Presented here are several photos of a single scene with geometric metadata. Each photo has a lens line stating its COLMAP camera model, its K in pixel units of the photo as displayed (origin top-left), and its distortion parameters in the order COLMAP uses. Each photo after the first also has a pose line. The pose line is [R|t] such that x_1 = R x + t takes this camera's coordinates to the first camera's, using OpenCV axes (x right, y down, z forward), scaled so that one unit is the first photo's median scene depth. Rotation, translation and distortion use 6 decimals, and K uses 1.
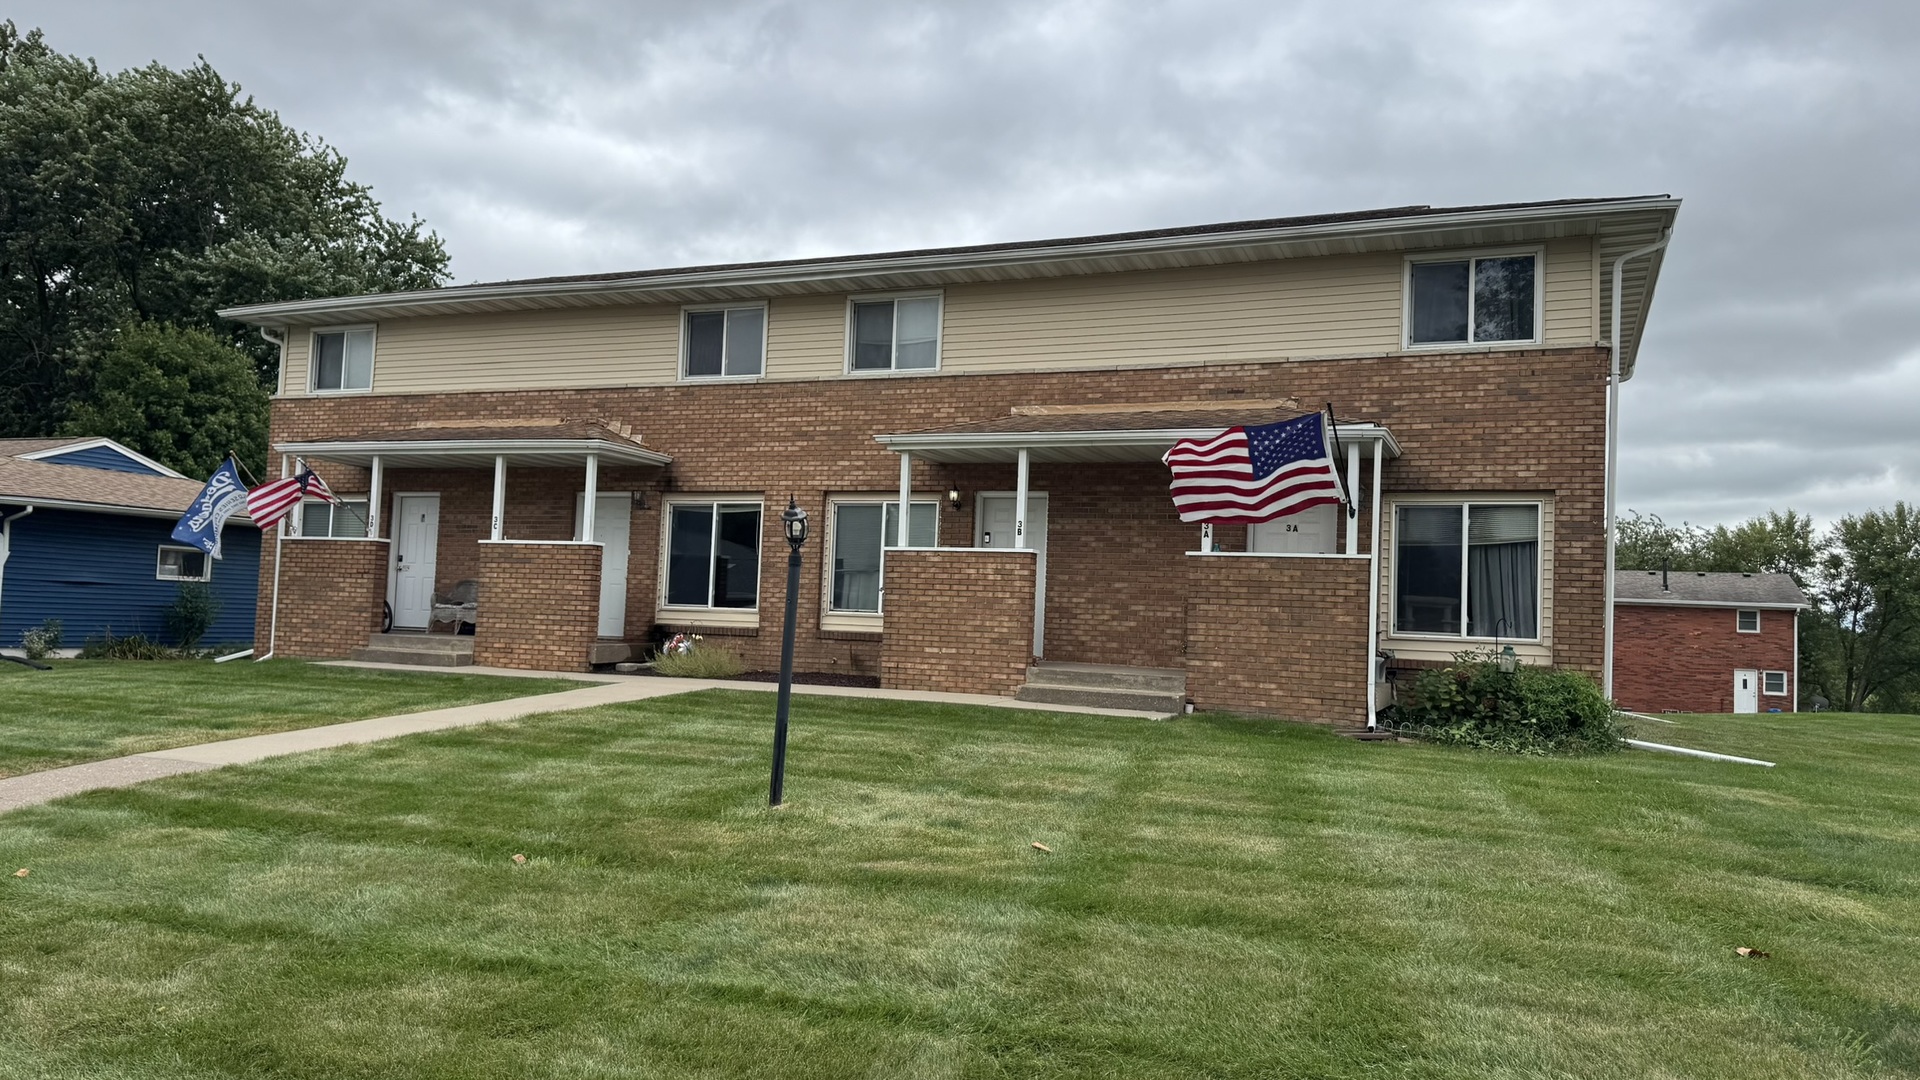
lens RADIAL K [[1341.5, 0, 970.0], [0, 1341.5, 537.7], [0, 0, 1]] dist [0.129719, -0.179073]
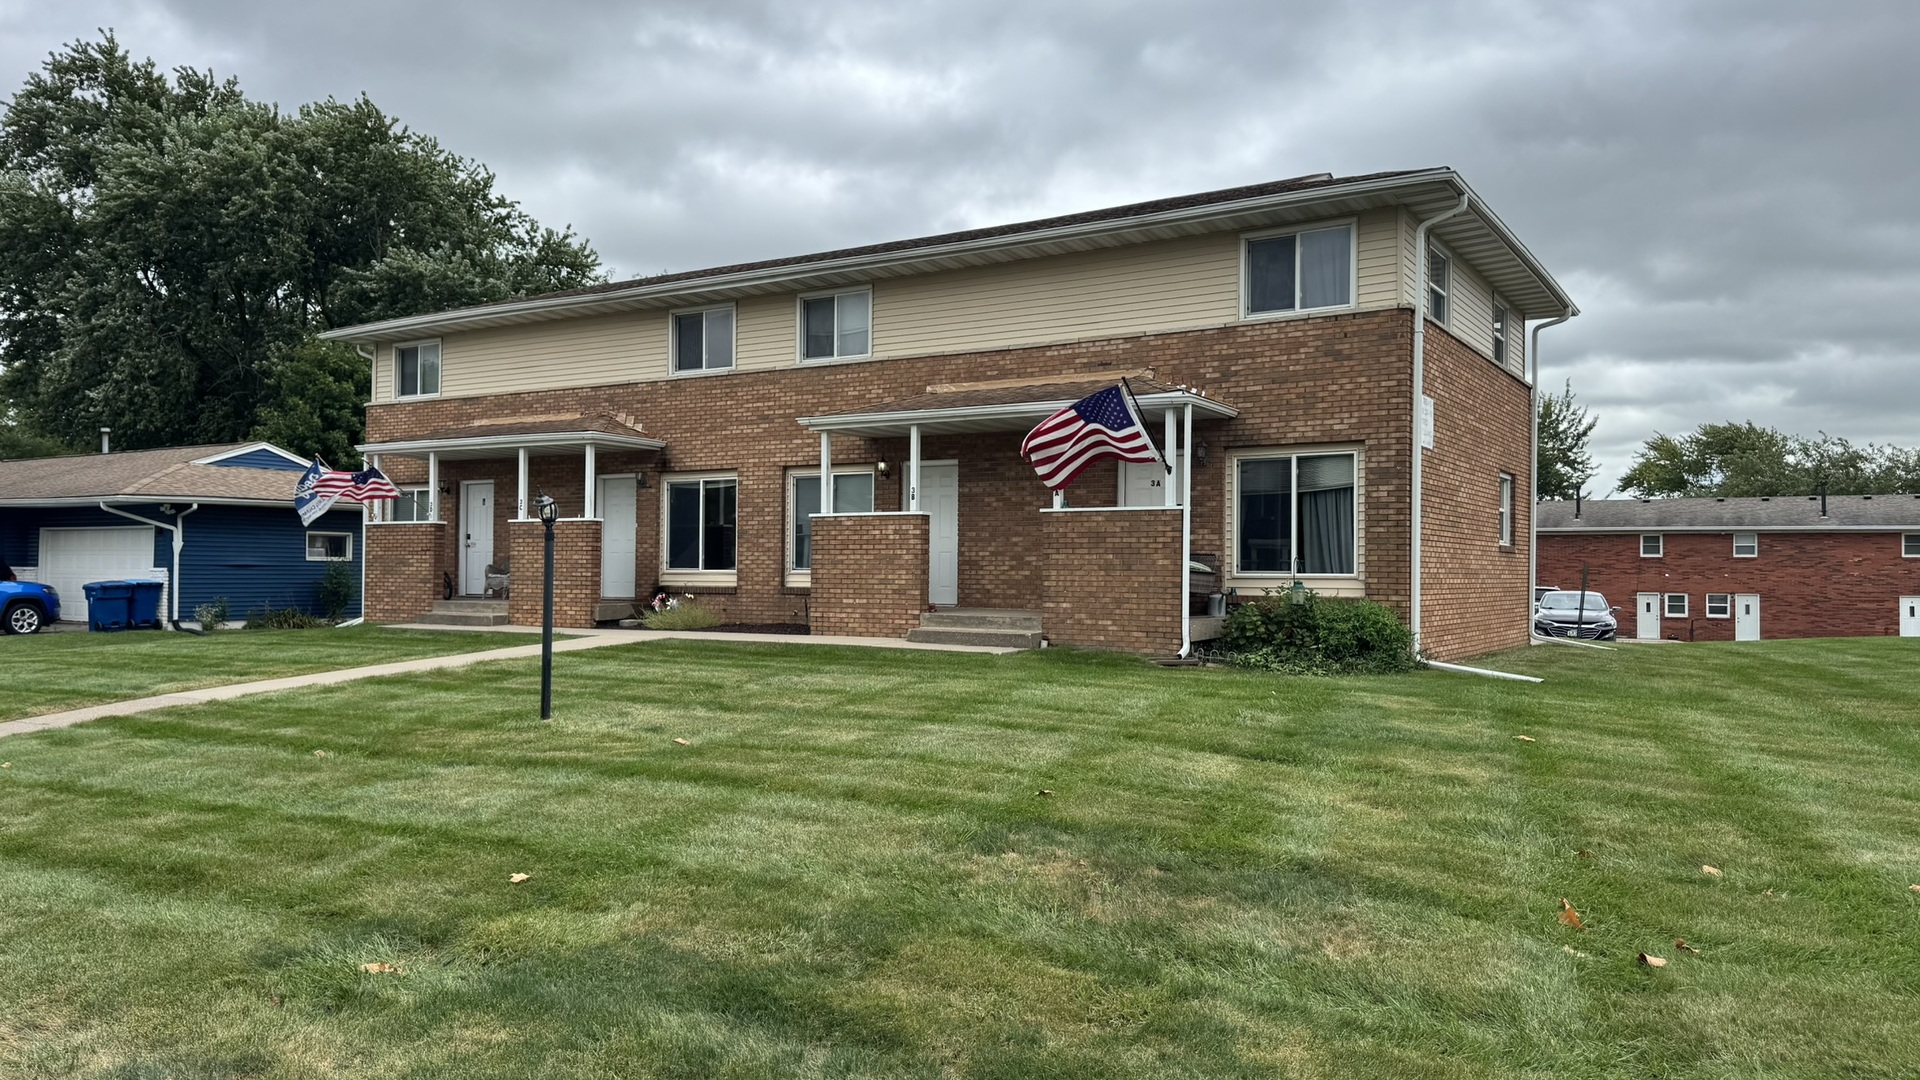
lens RADIAL K [[1341.5, 0, 970.0], [0, 1341.5, 537.7], [0, 0, 1]] dist [0.129719, -0.179073]
pose [[0.987736, -0.036638, -0.151777, 0.222748], [0.041734, 0.998662, 0.030524, -0.002085], [0.150455, -0.036484, 0.987943, -0.117509]]
